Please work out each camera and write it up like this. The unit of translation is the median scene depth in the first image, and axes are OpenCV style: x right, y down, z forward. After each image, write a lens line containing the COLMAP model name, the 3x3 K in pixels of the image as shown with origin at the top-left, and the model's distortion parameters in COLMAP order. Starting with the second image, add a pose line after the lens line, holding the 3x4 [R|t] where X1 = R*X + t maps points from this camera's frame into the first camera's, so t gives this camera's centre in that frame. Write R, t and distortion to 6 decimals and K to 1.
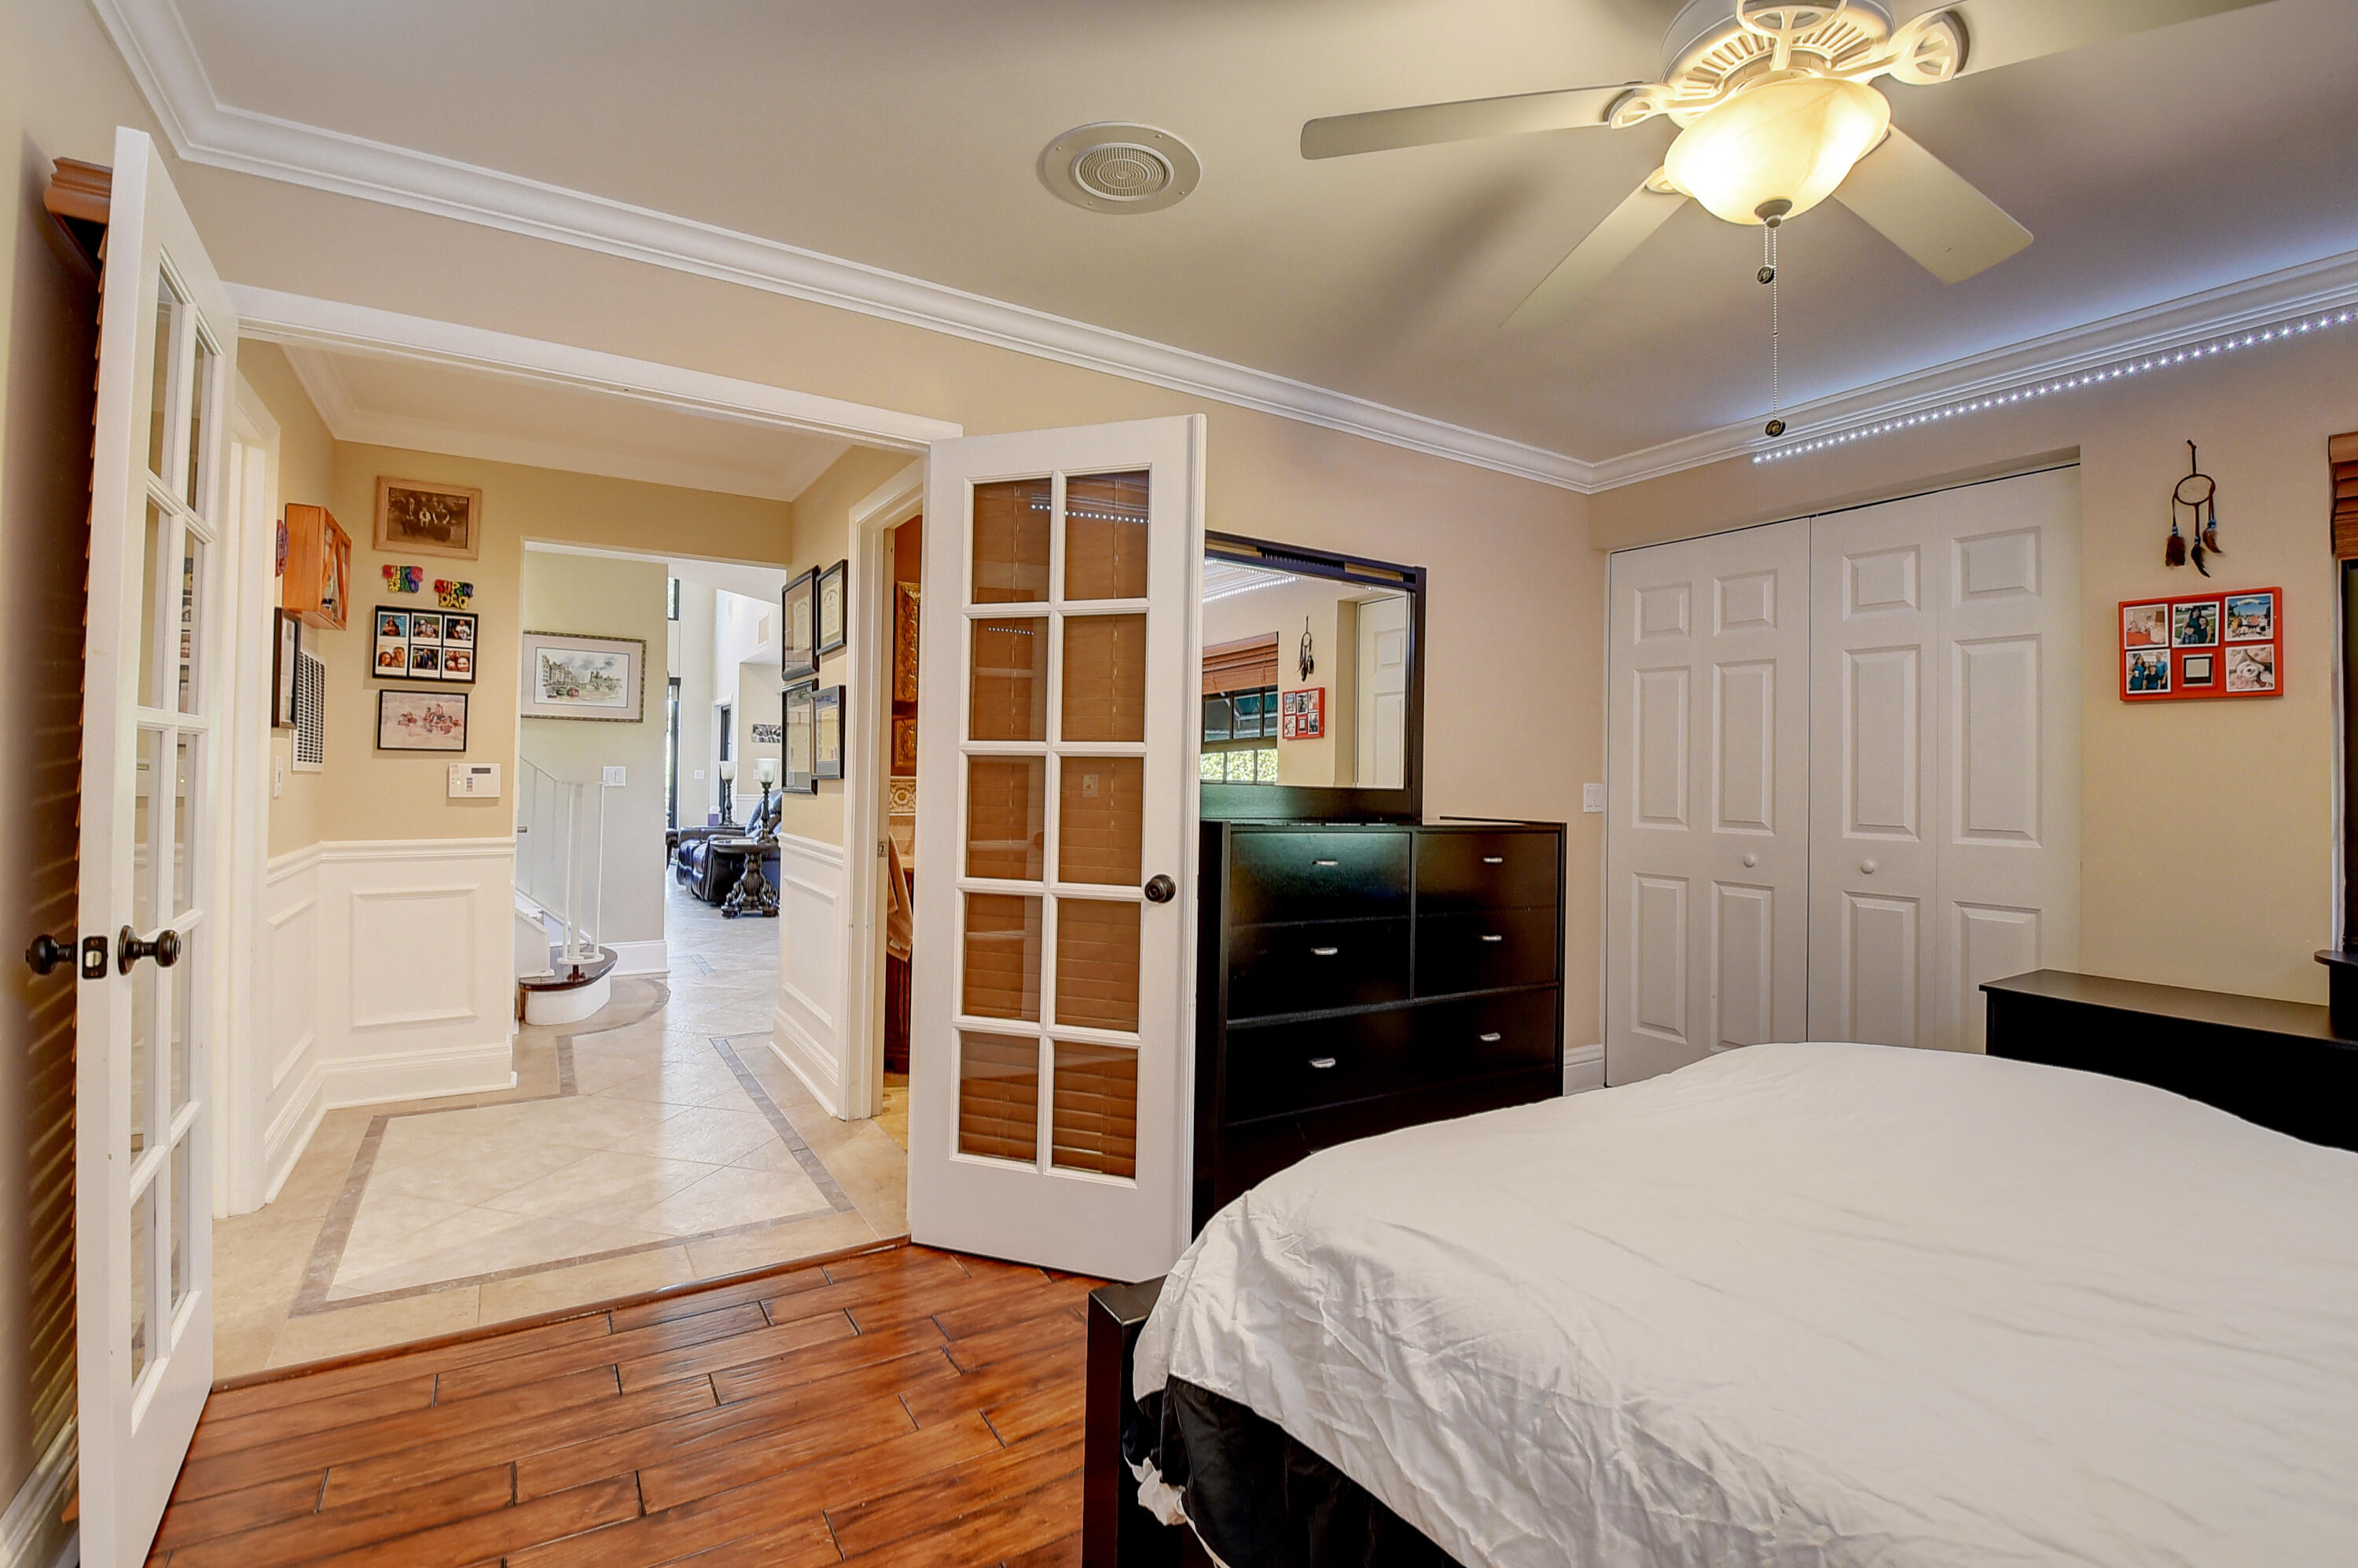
lens RADIAL K [[1033.0, 0, 1180.5], [0, 1033.0, 759.9], [0, 0, 1]] dist [-0.030043, -0.000027]
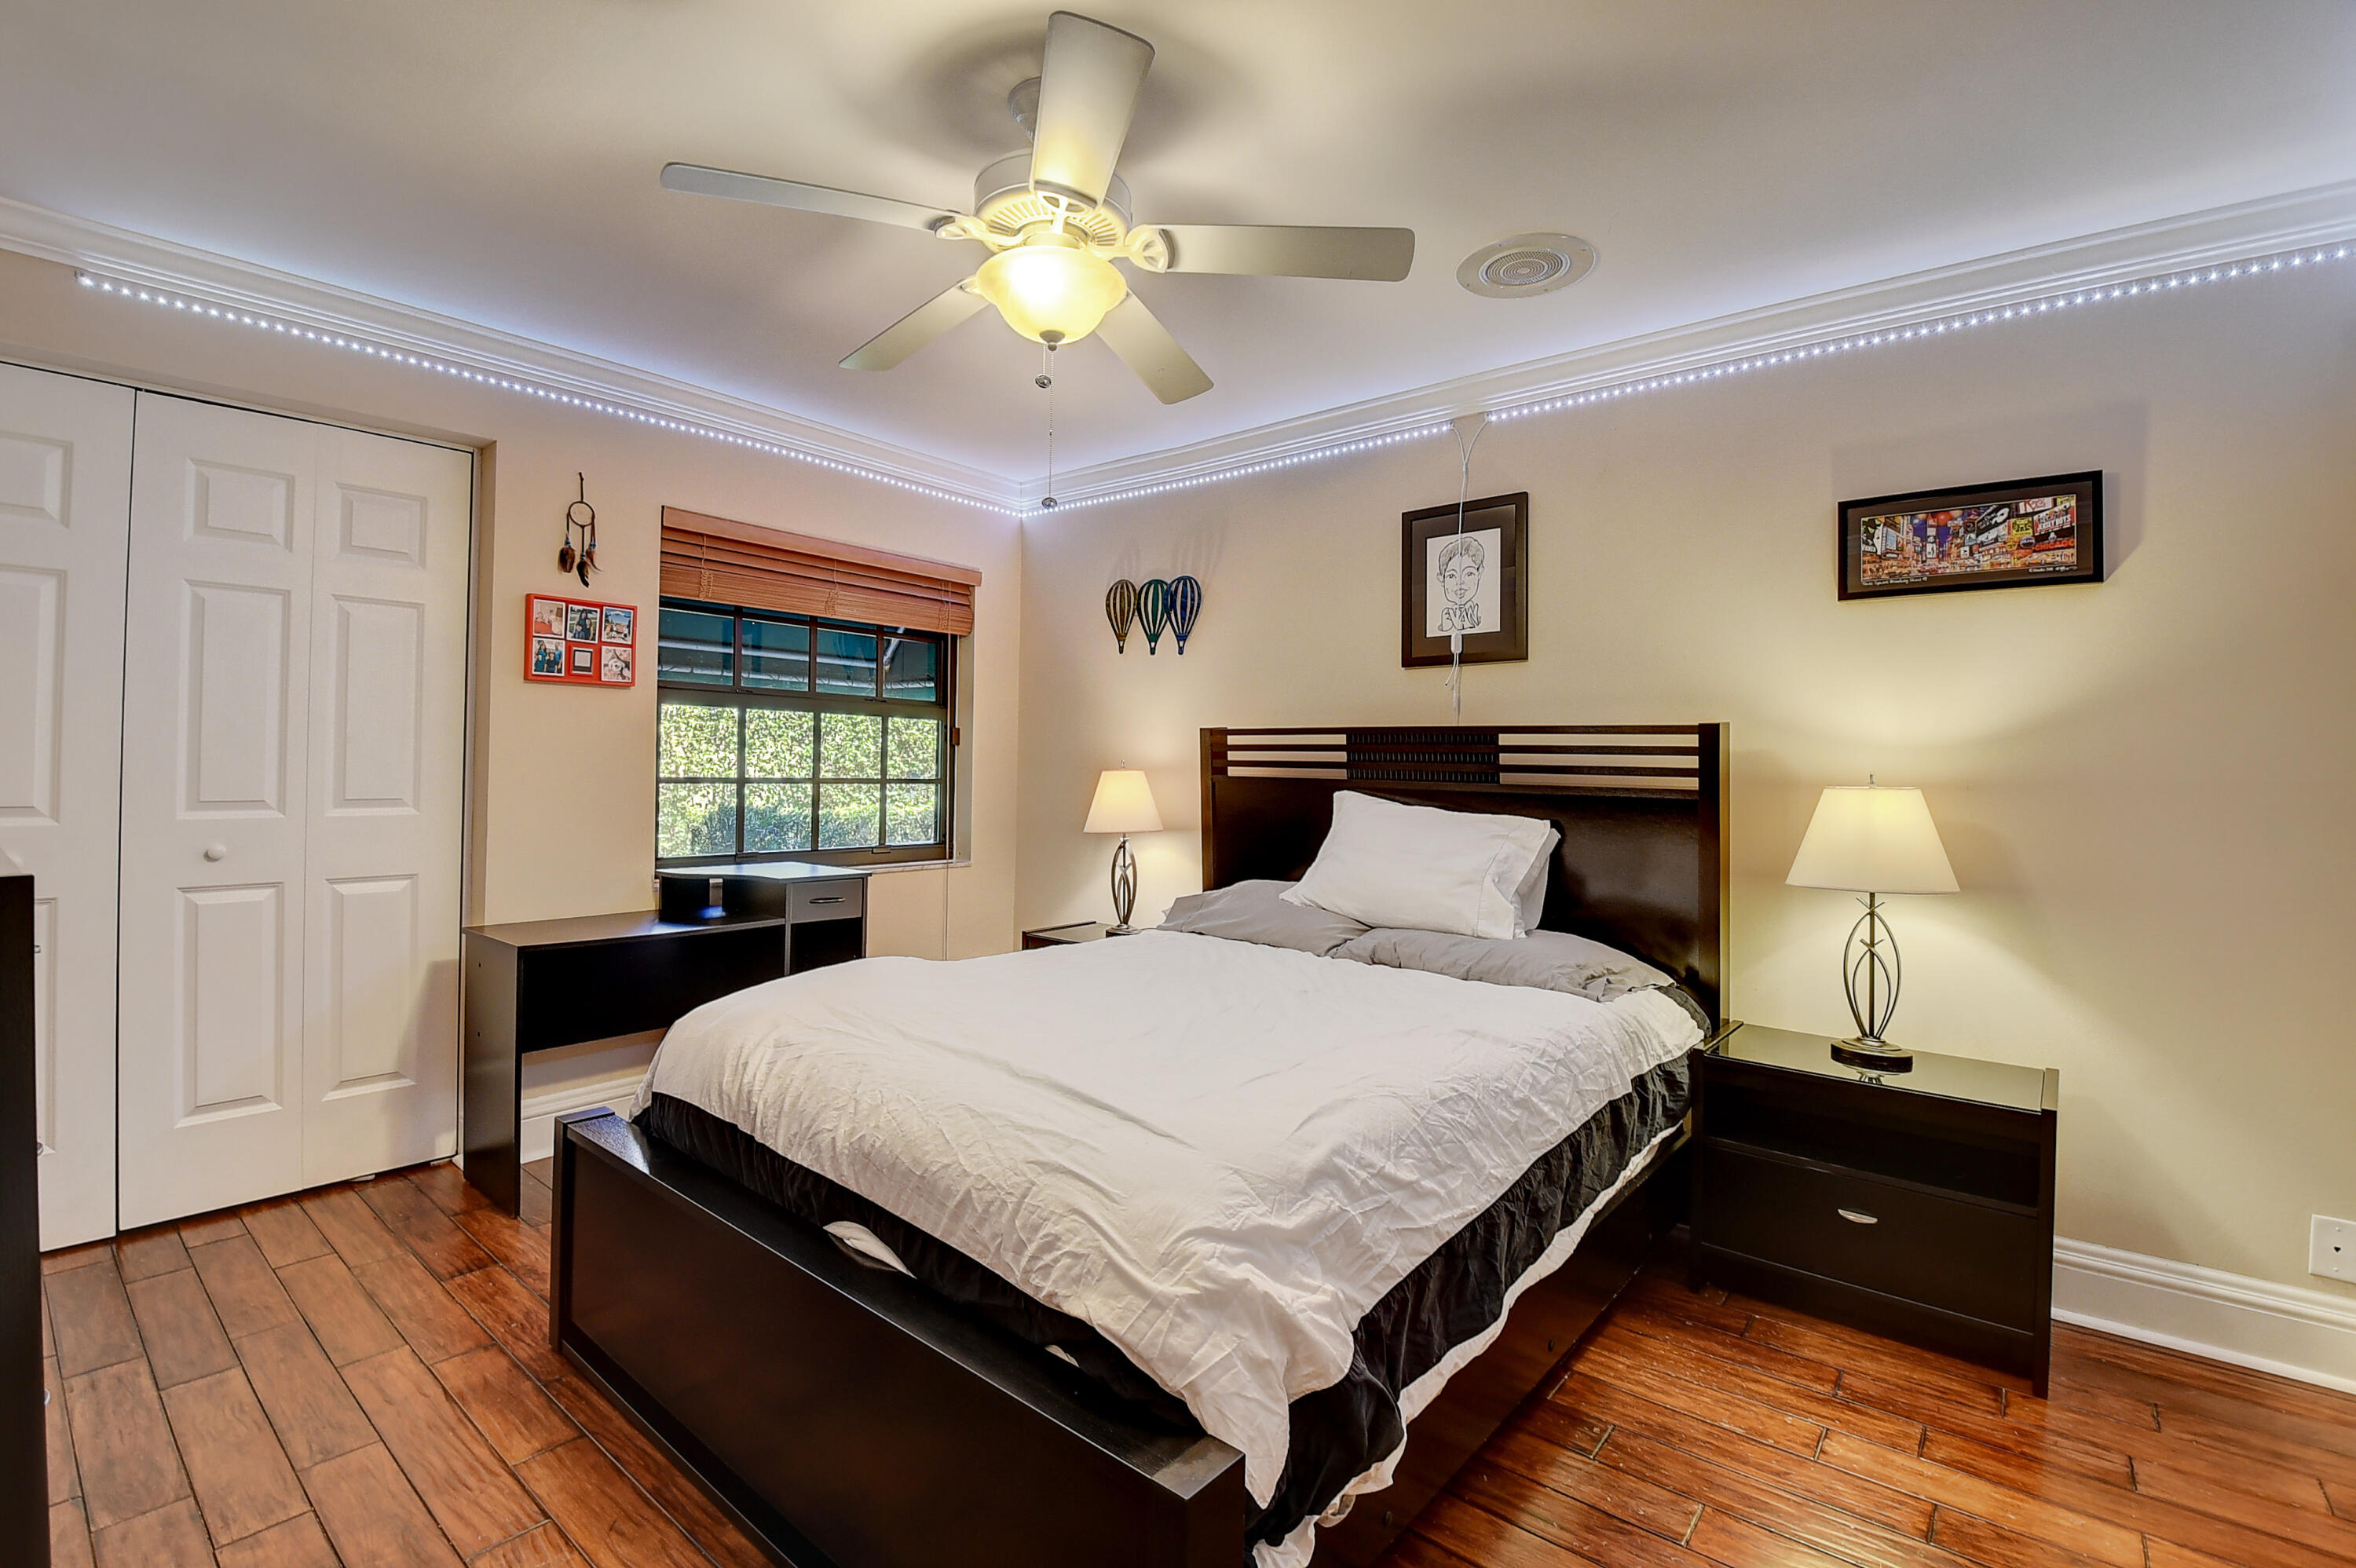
lens RADIAL K [[1010.8, 0, 1178.0], [0, 1010.8, 784.0], [0, 0, 1]] dist [-0.039537, -0.000078]
pose [[-0.296136, -0.034636, 0.954517, -0.385350], [-0.033018, 0.999116, 0.026010, 0.006474], [-0.954575, -0.023814, -0.297018, 0.654804]]
